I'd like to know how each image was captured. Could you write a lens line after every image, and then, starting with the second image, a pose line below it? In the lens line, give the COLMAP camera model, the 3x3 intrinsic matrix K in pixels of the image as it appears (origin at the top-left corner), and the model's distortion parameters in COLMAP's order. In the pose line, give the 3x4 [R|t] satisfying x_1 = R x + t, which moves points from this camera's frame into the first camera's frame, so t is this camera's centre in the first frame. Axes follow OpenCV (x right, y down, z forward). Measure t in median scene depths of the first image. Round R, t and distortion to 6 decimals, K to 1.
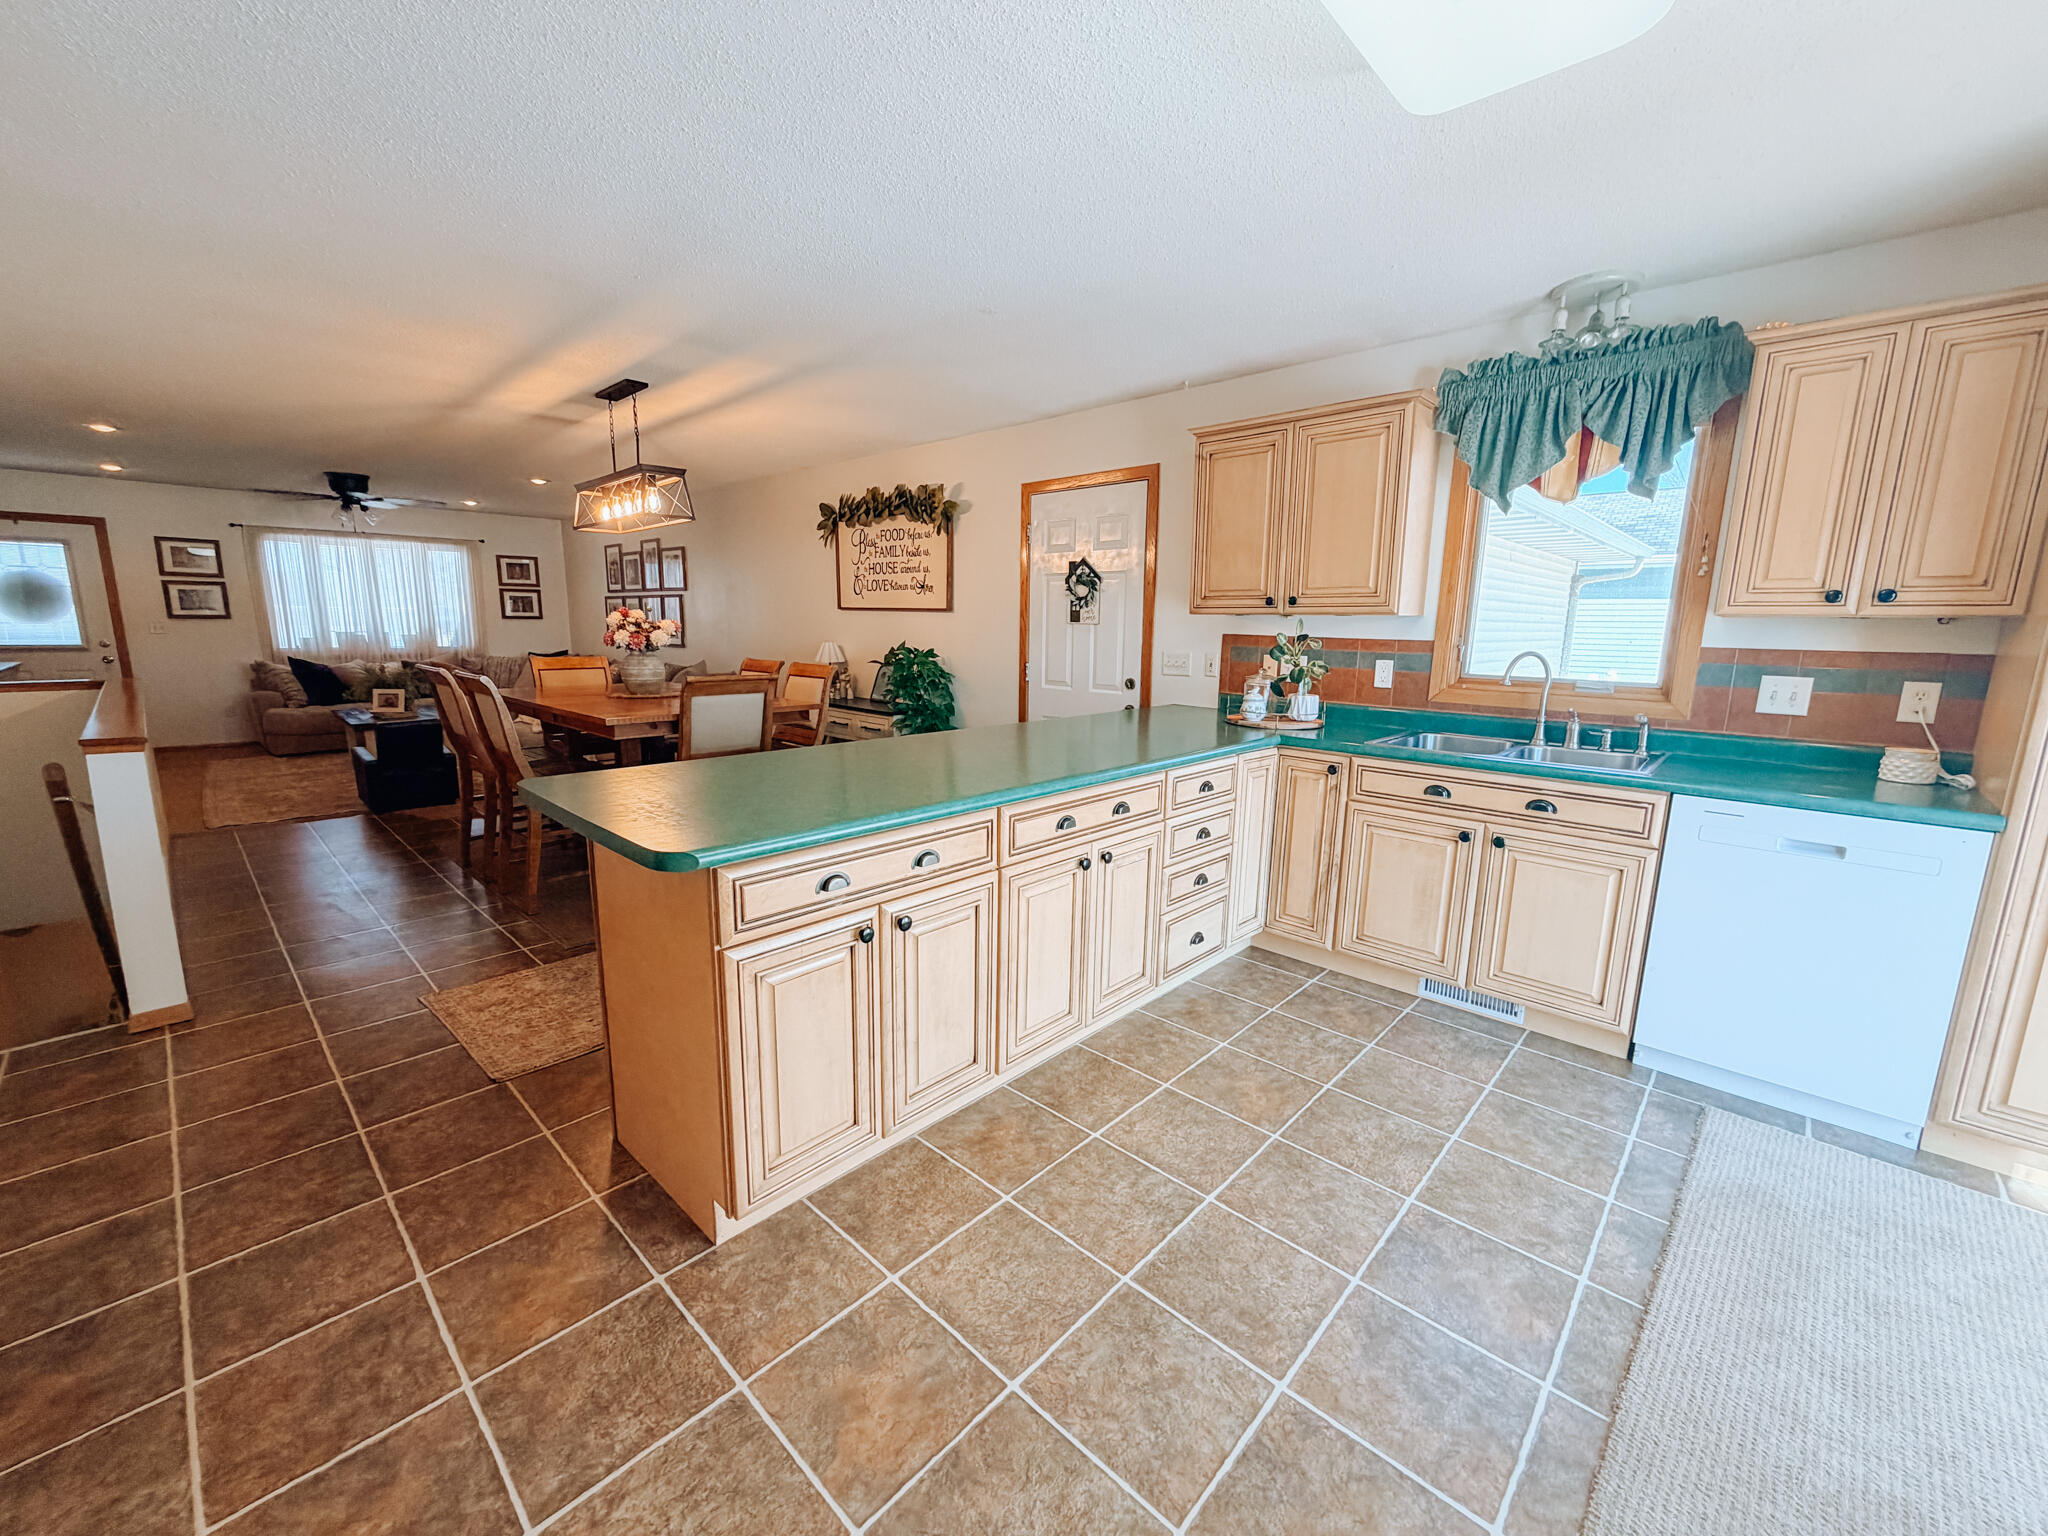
lens RADIAL K [[815.6, 0, 1020.1], [0, 815.6, 769.2], [0, 0, 1]] dist [0.000299, -0.000039]
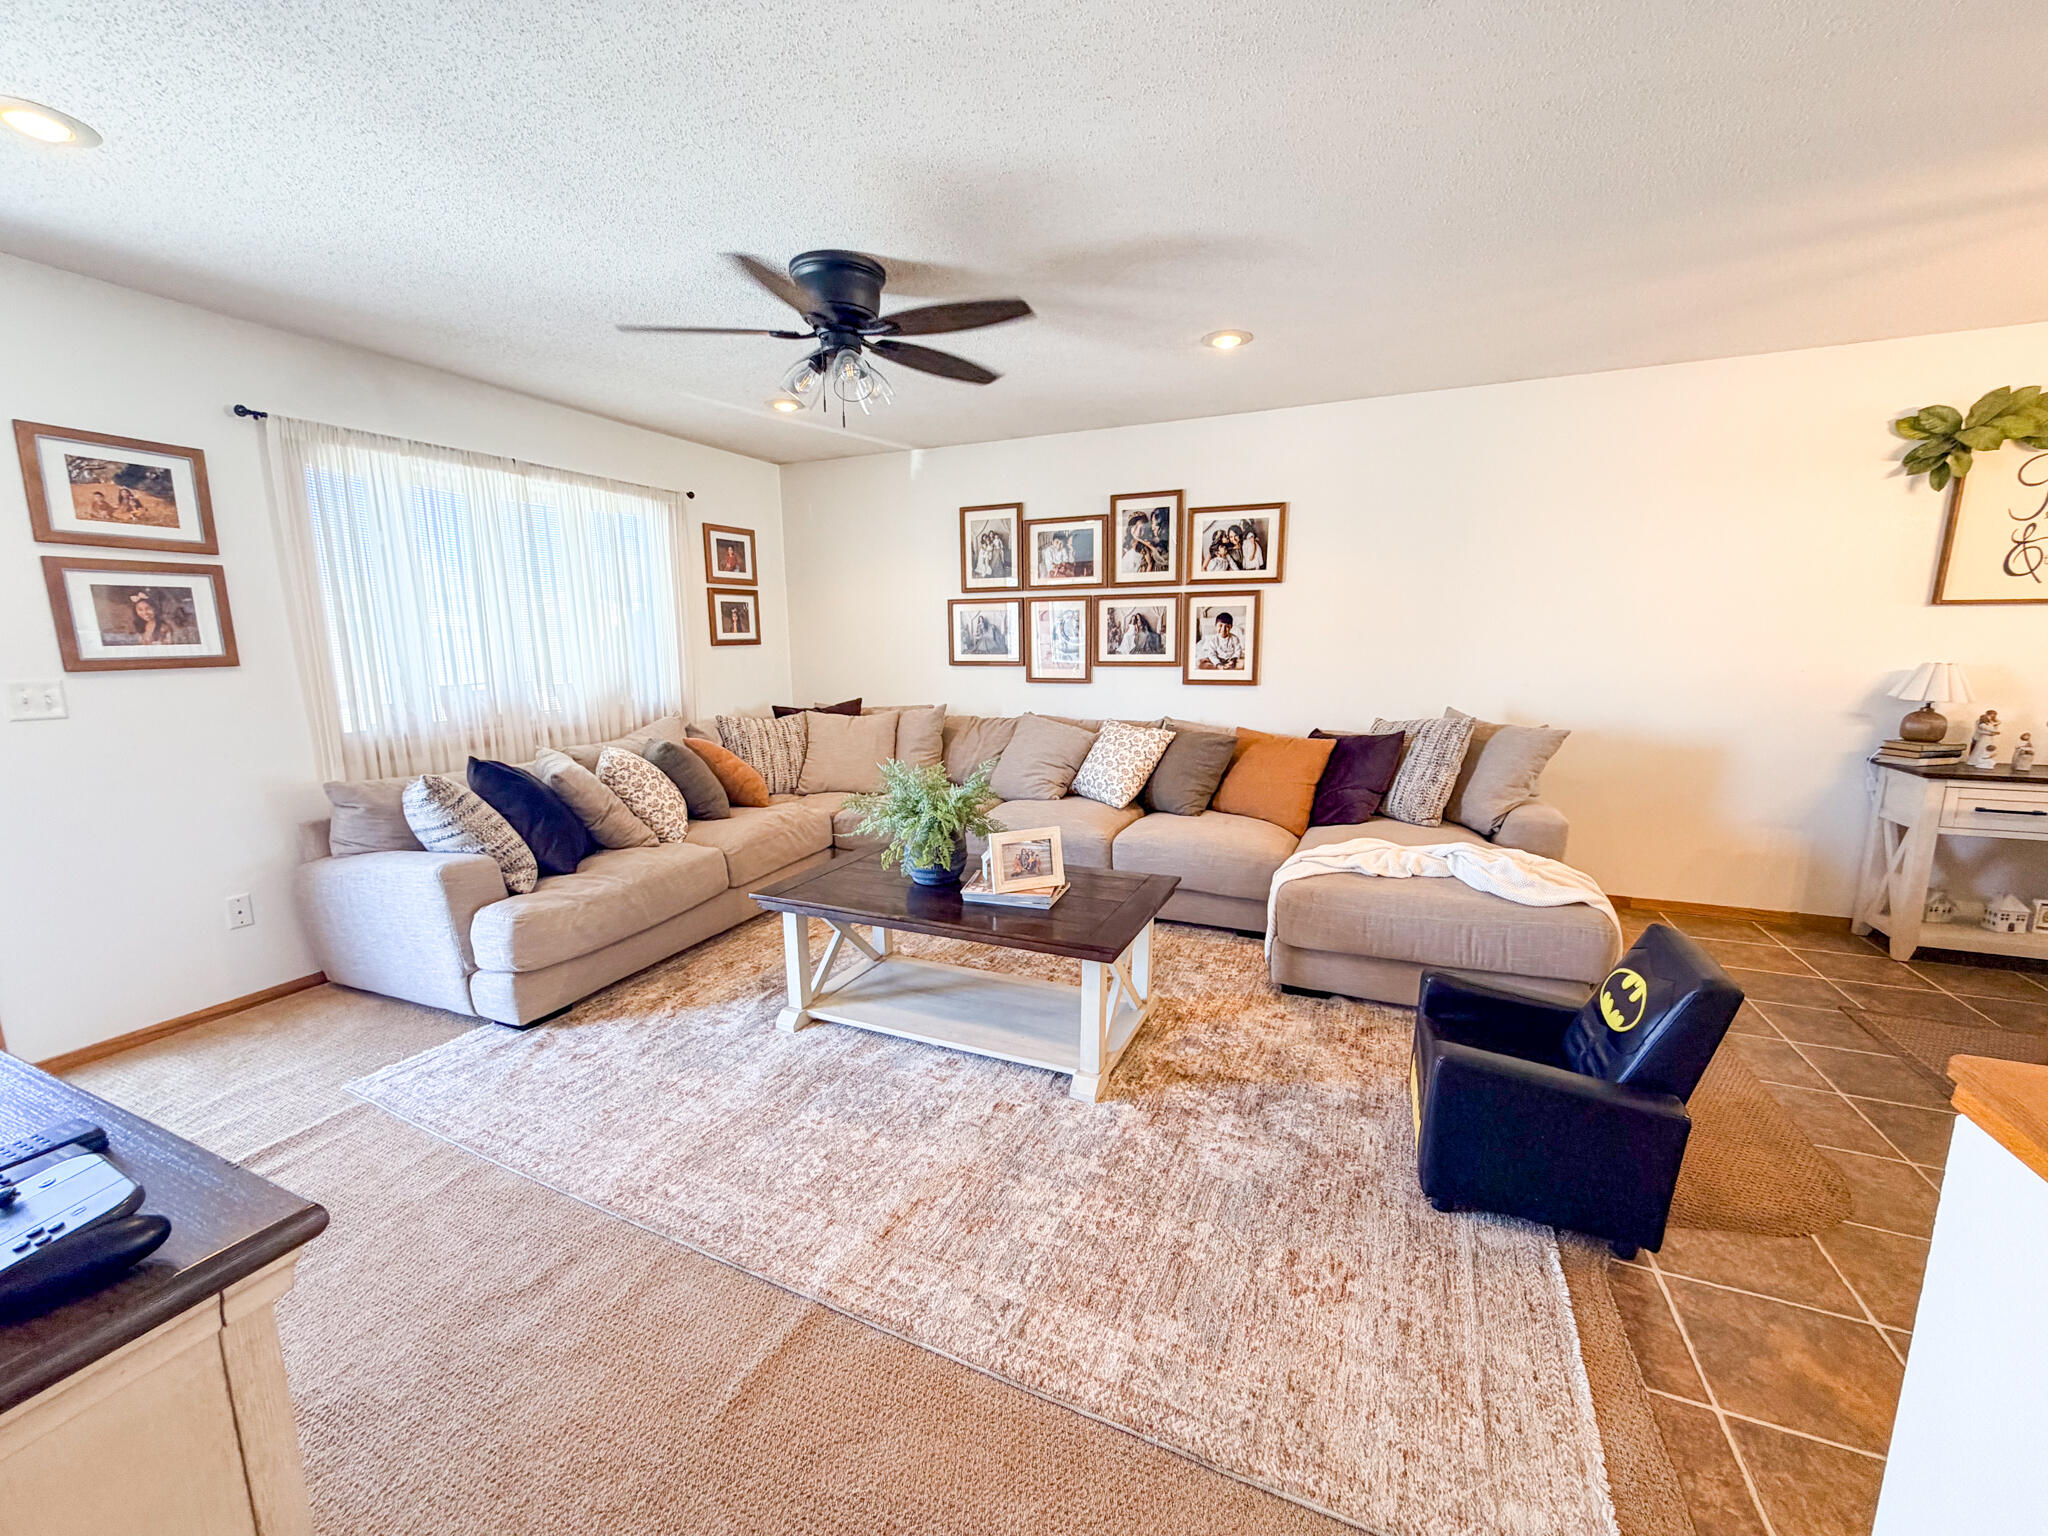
lens RADIAL K [[815.6, 0, 1019.4], [0, 815.6, 769.1], [0, 0, 1]] dist [0.000299, -0.000039]
pose [[0.939348, -0.080997, 0.333265, -1.510606], [0.085702, 0.996321, 0.000586, -0.212698], [-0.332086, 0.028011, 0.942833, 1.058812]]
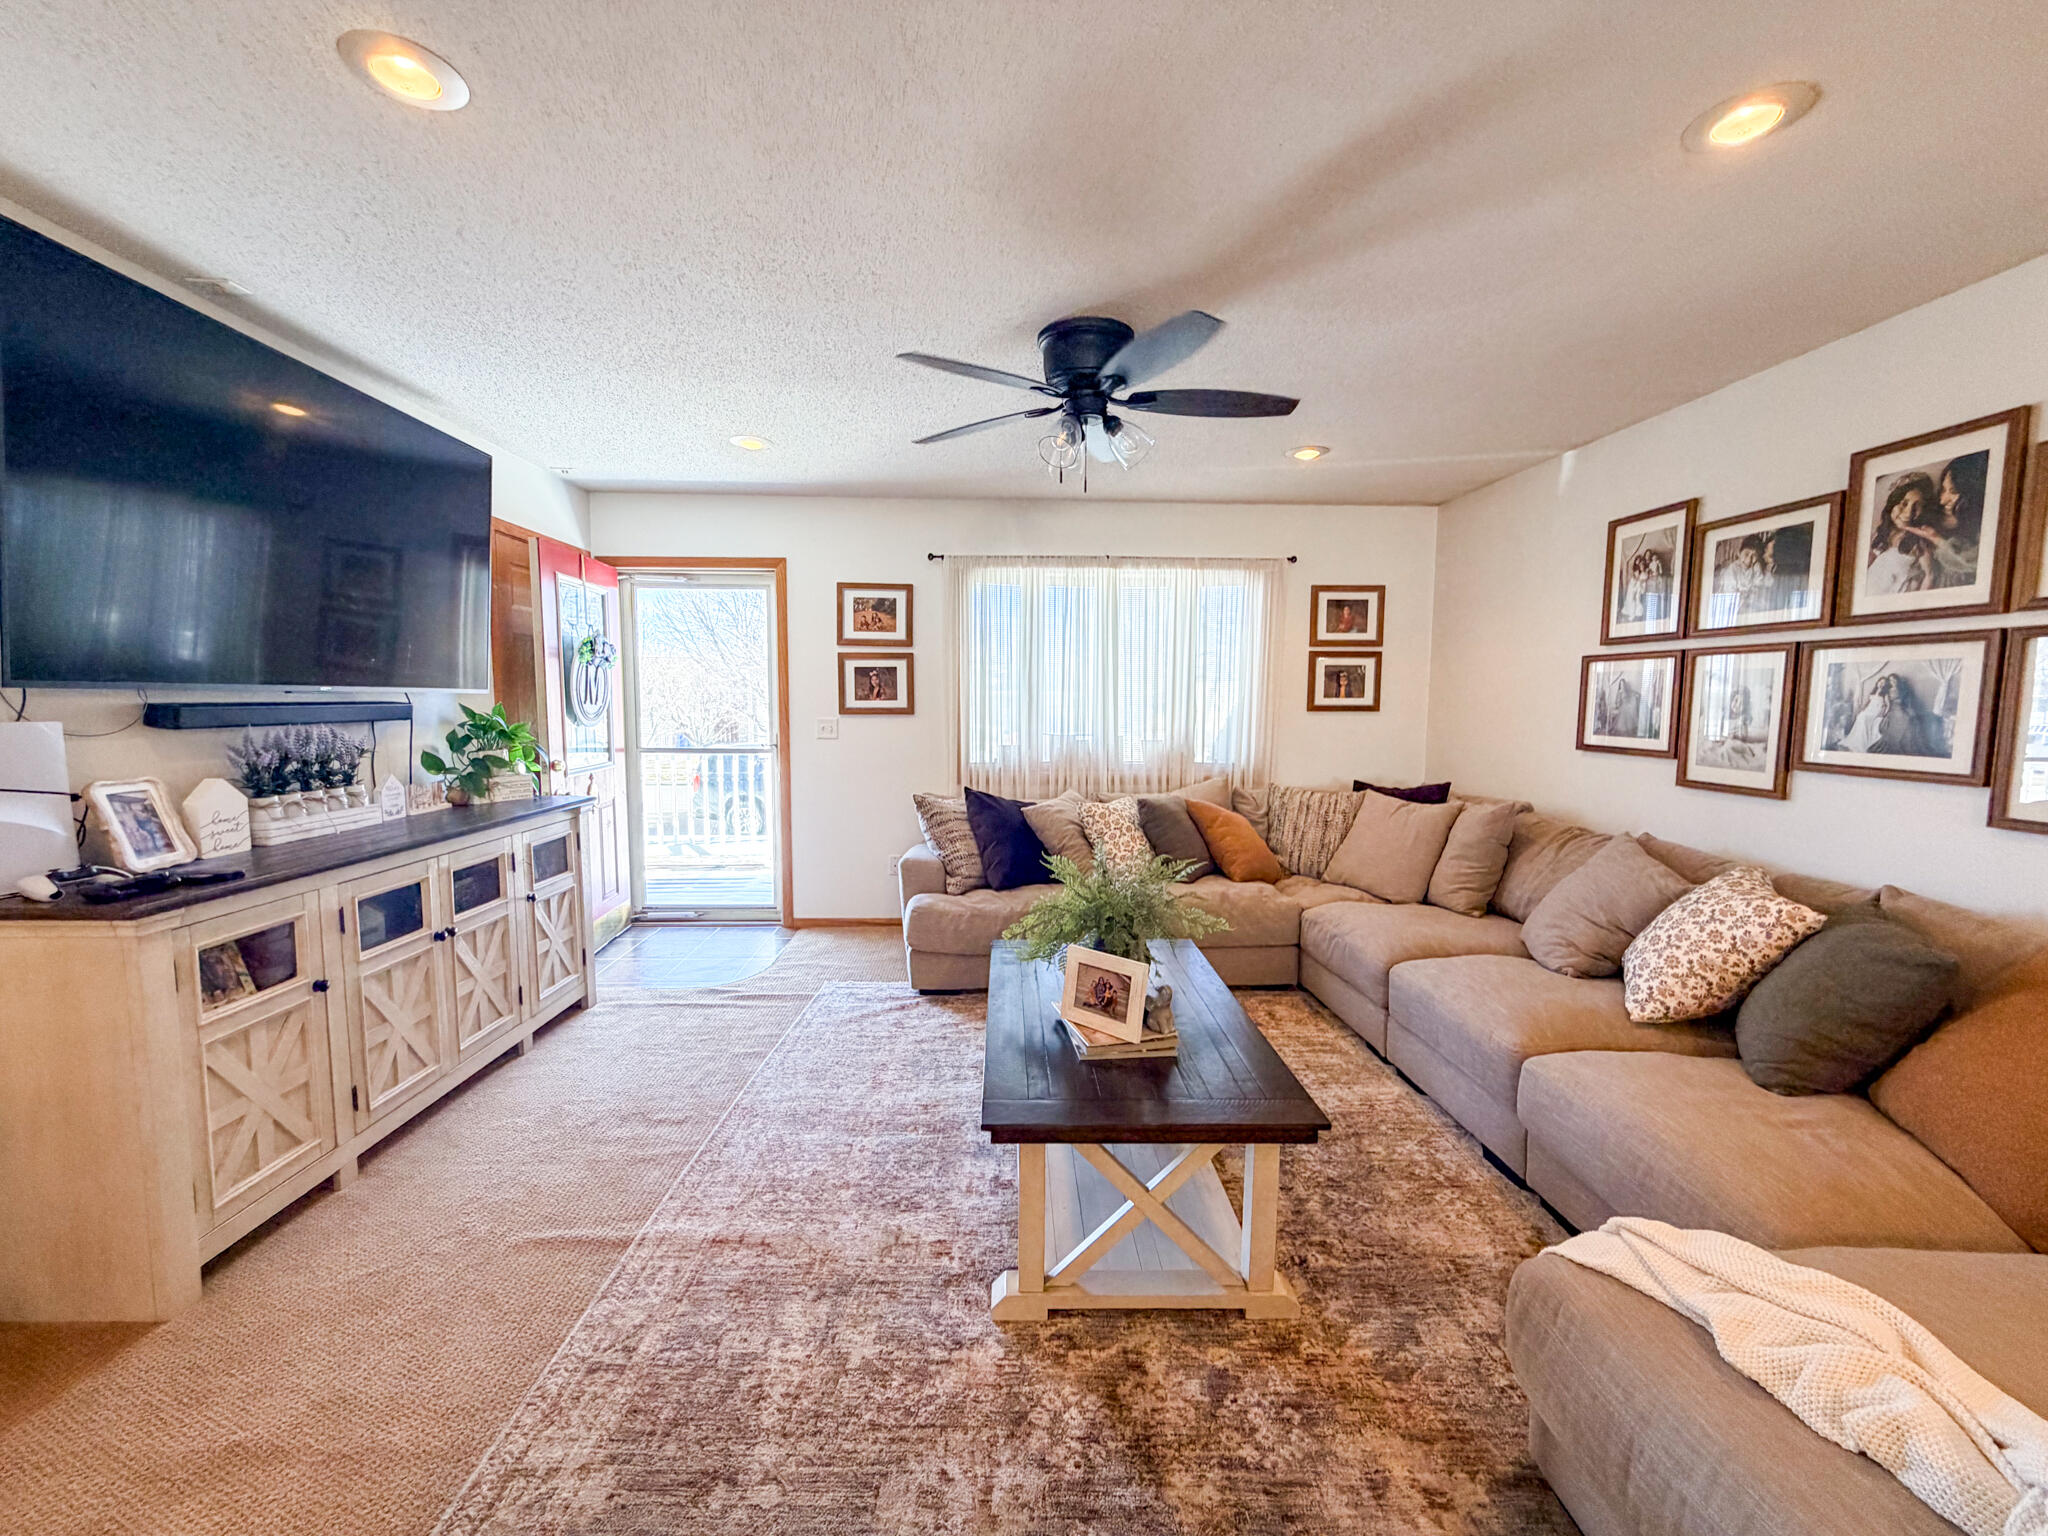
lens RADIAL K [[815.6, 0, 1020.8], [0, 815.6, 770.8], [0, 0, 1]] dist [0.000299, -0.000039]
pose [[0.716183, 0.053887, -0.695829, -0.981723], [-0.119930, 0.991686, -0.046638, -0.247755], [0.687531, 0.116852, 0.716692, 1.253044]]
